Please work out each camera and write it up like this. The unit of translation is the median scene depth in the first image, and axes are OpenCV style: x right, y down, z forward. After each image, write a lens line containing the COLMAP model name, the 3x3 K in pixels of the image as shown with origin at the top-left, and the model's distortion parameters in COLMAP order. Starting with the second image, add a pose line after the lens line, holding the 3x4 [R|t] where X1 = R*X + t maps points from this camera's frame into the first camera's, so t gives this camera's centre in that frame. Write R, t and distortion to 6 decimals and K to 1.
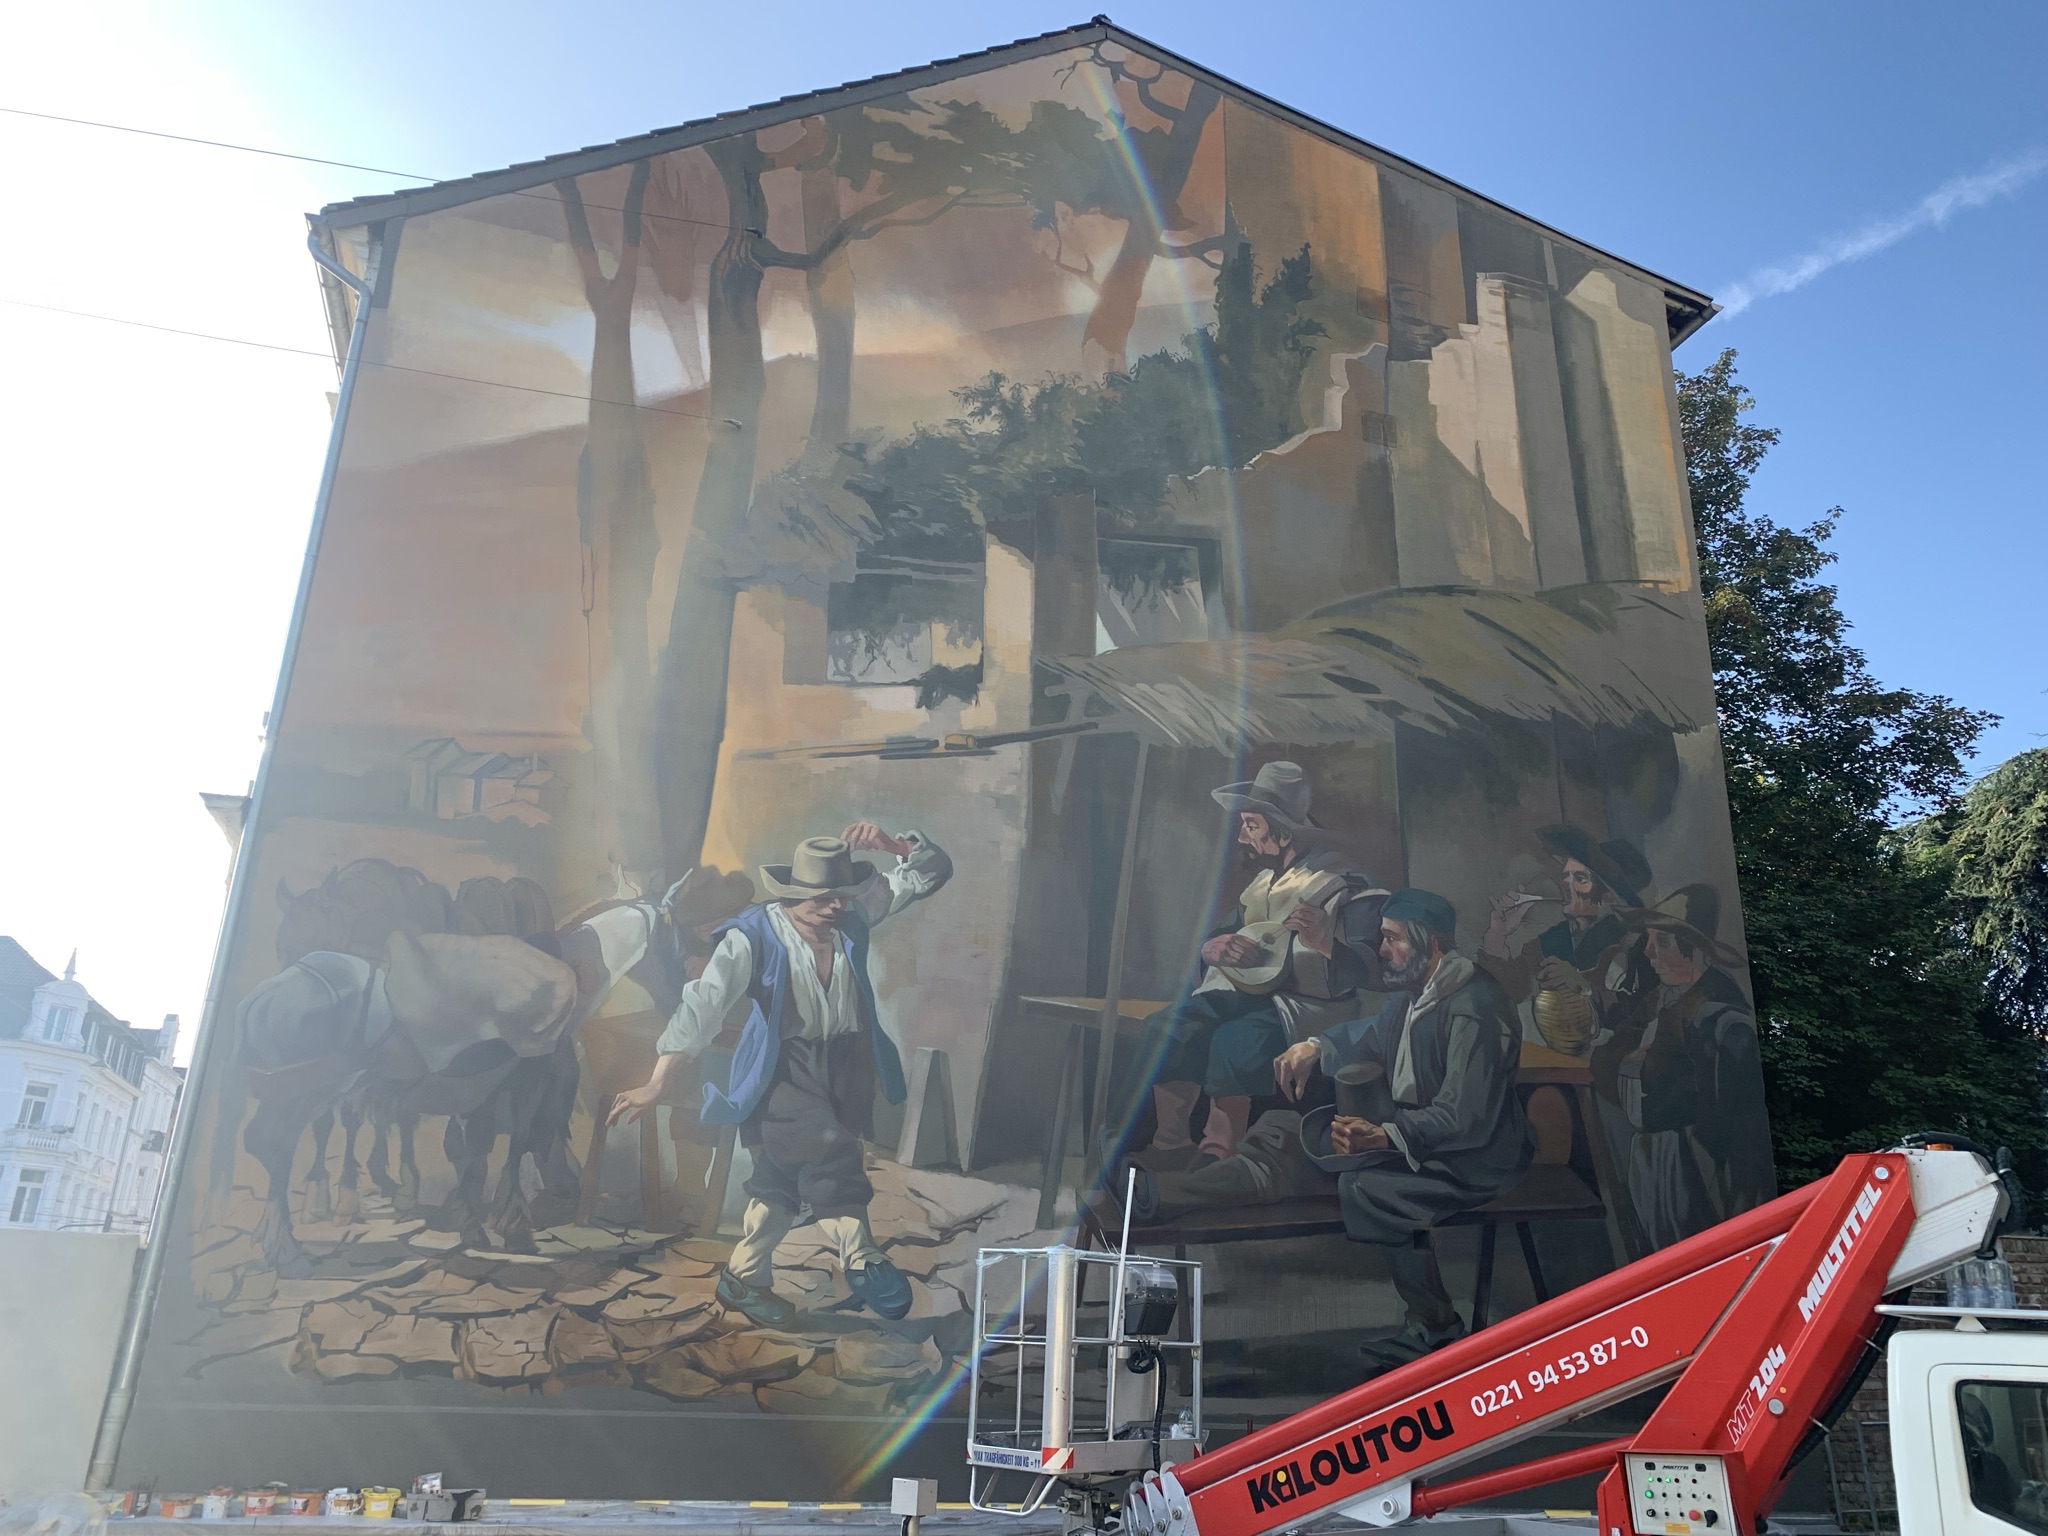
lens RADIAL K [[1537.6, 0, 1030.2], [0, 1537.6, 785.3], [0, 0, 1]] dist [0.032674, -0.039111]
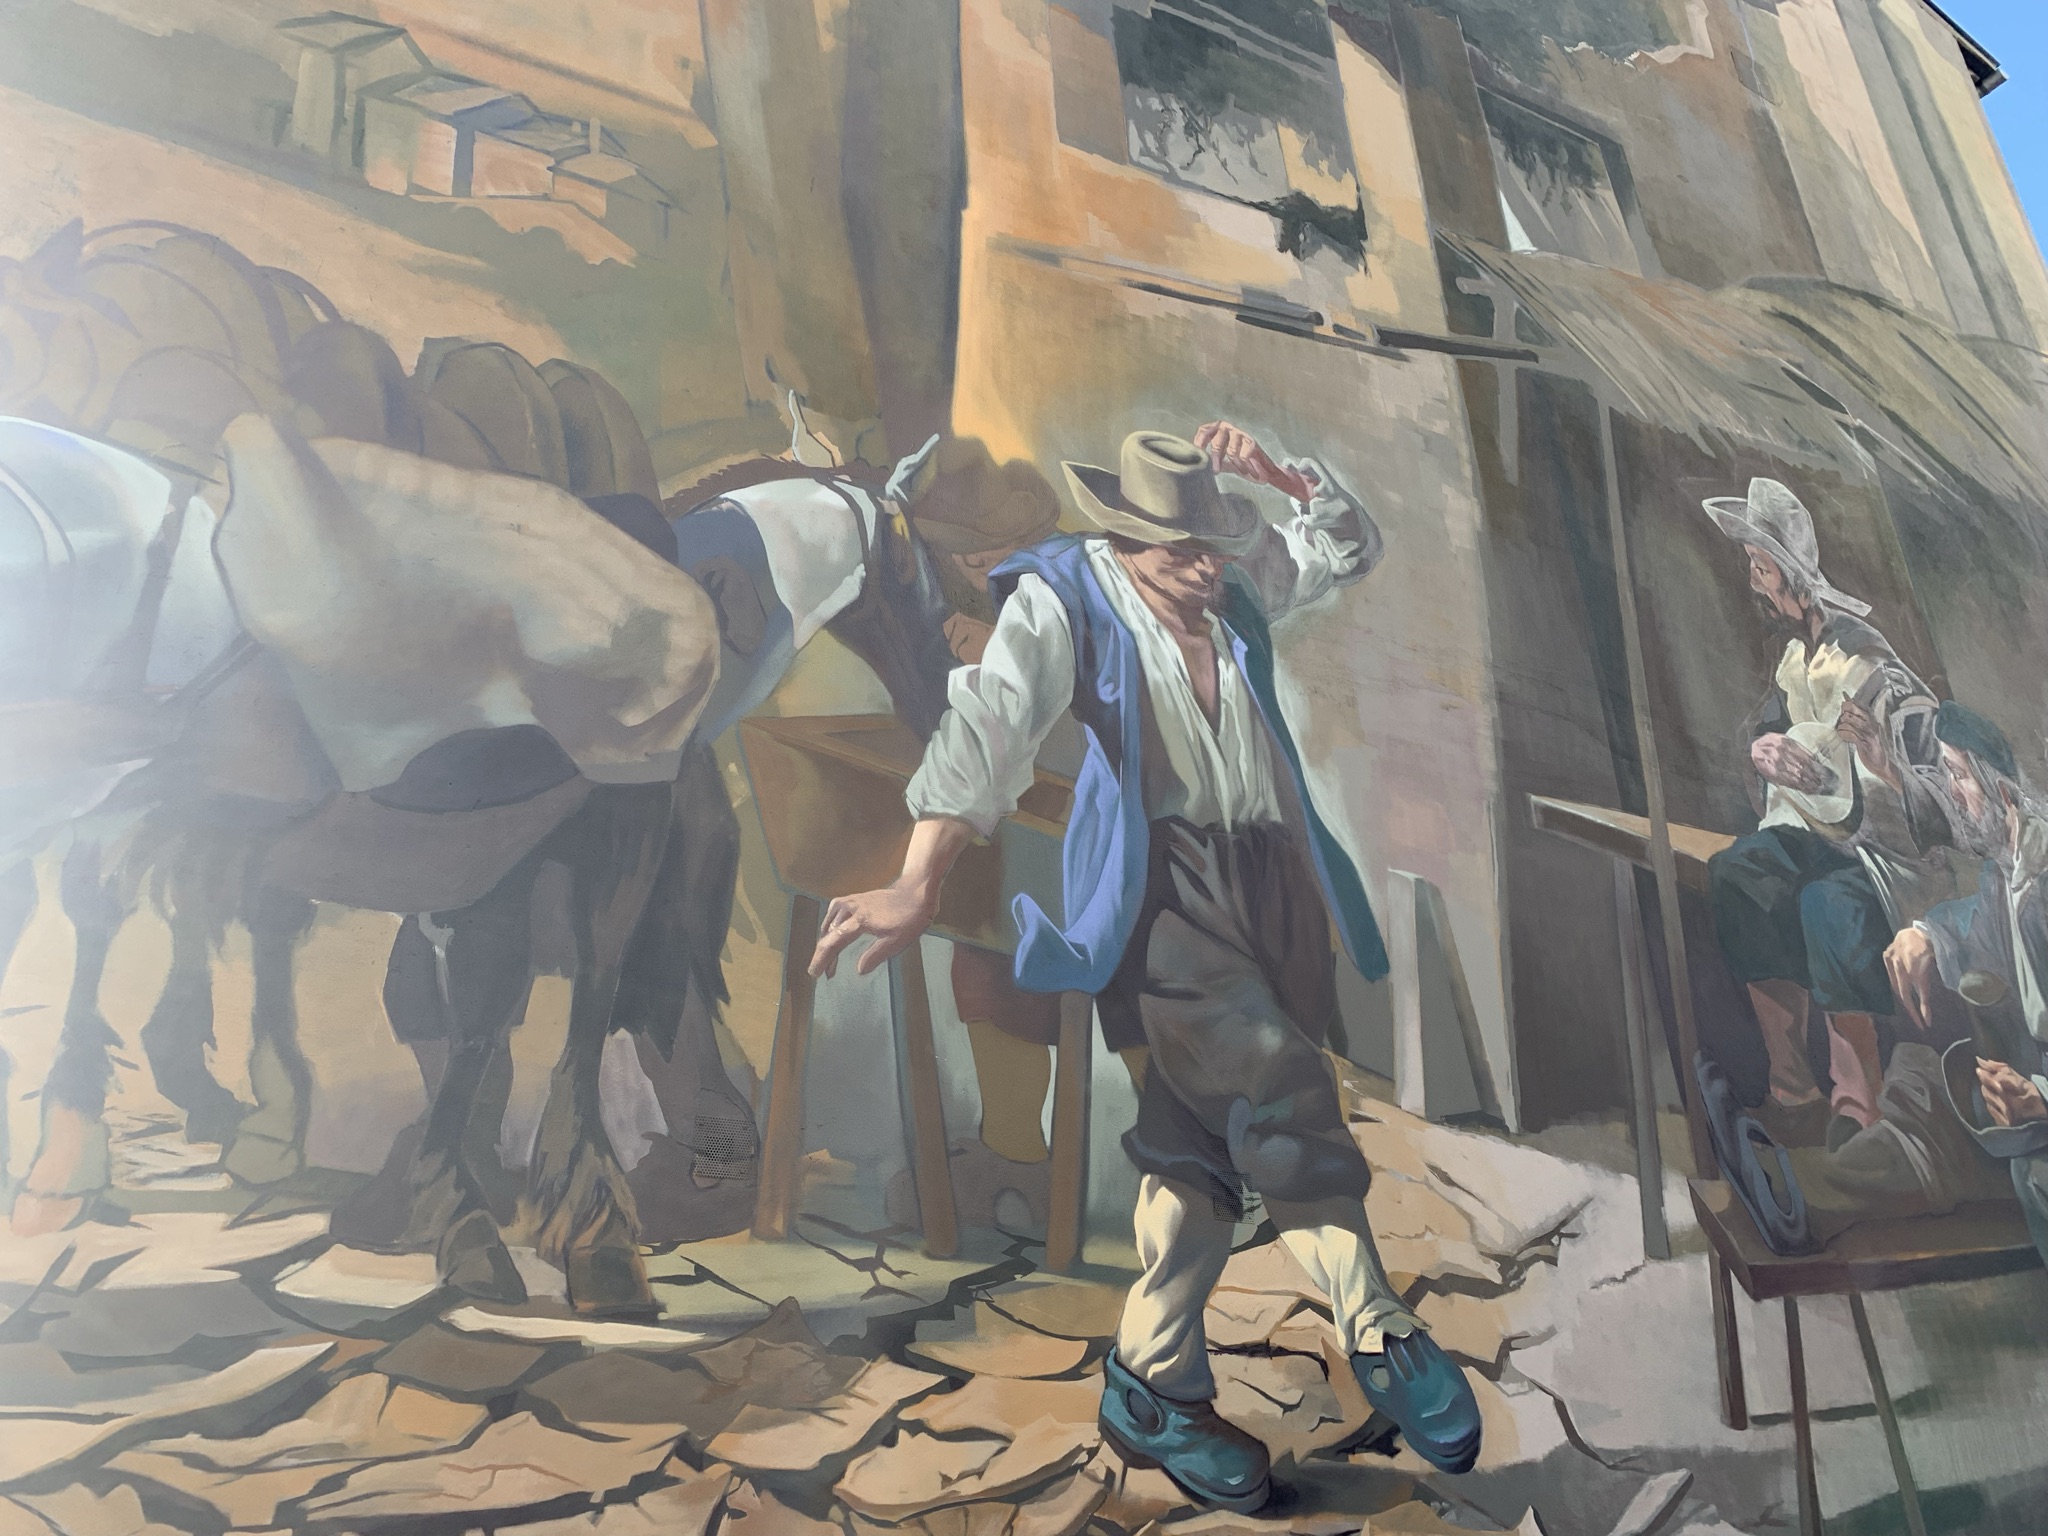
lens RADIAL K [[1537.6, 0, 1002.6], [0, 1537.6, 774.9], [0, 0, 1]] dist [0.032674, -0.039111]
pose [[0.970941, 0.055907, 0.232696, -0.270093], [-0.034319, 0.994808, -0.095811, 0.174098], [-0.236844, 0.085040, 0.967819, 0.522669]]
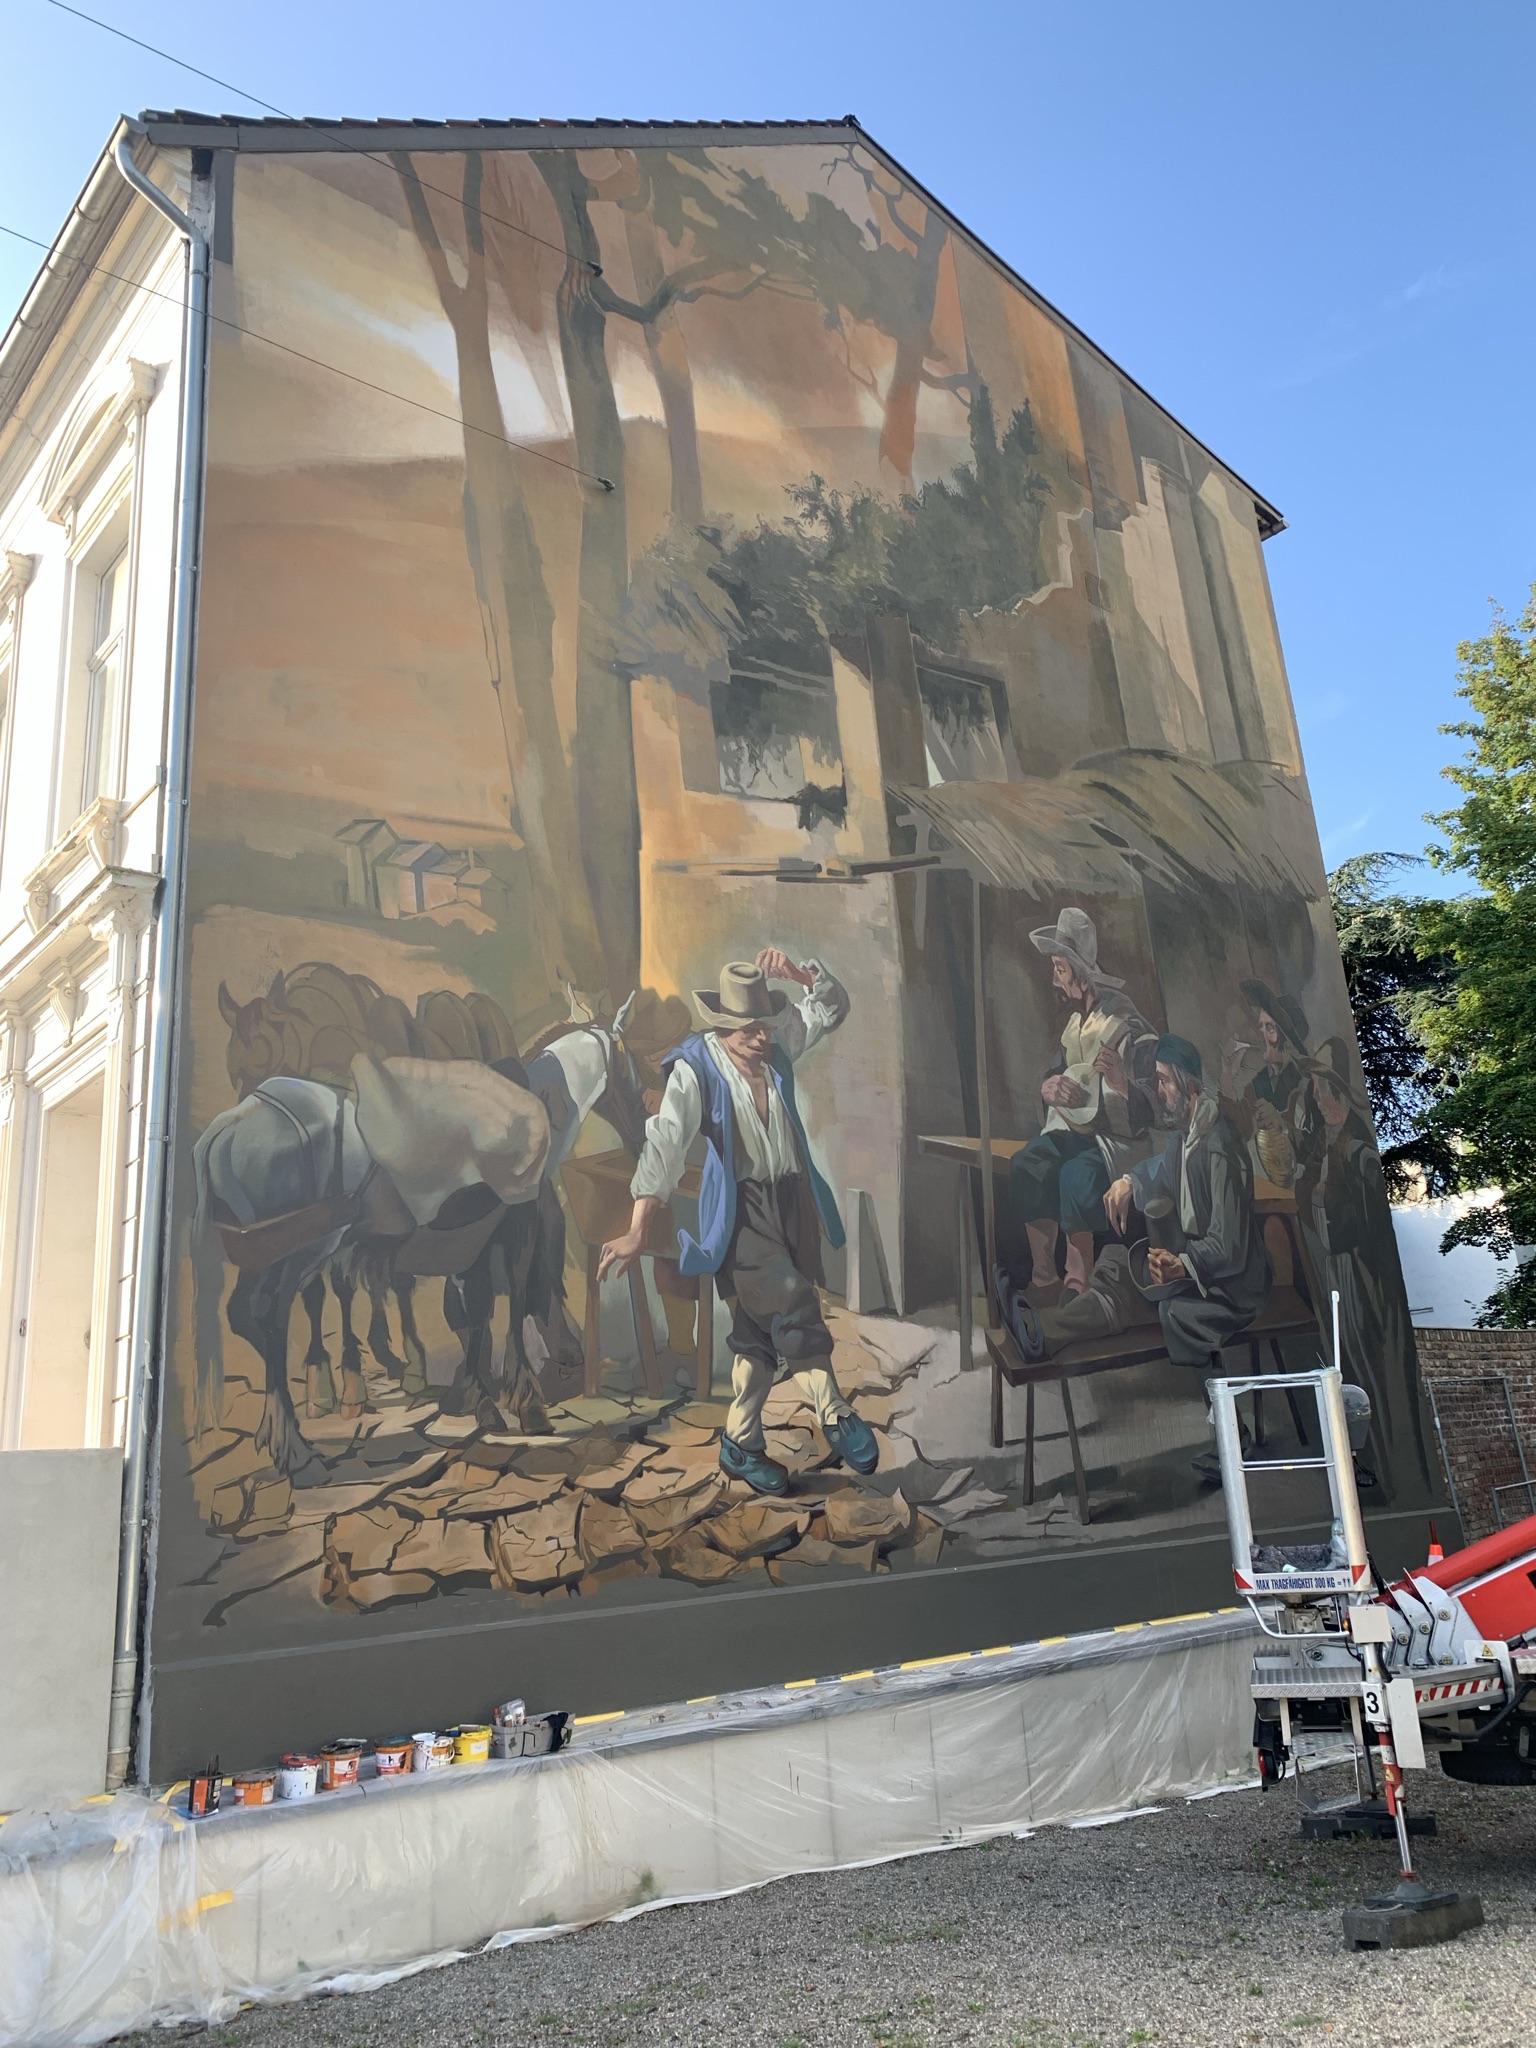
lens RADIAL K [[1537.6, 0, 744.7], [0, 1537.6, 1014.1], [0, 0, 1]] dist [0.032674, -0.039111]
pose [[0.915805, 0.025230, 0.400830, -0.463566], [-0.040552, 0.998733, 0.029787, 0.035185], [-0.399571, -0.043534, 0.915668, 0.155895]]
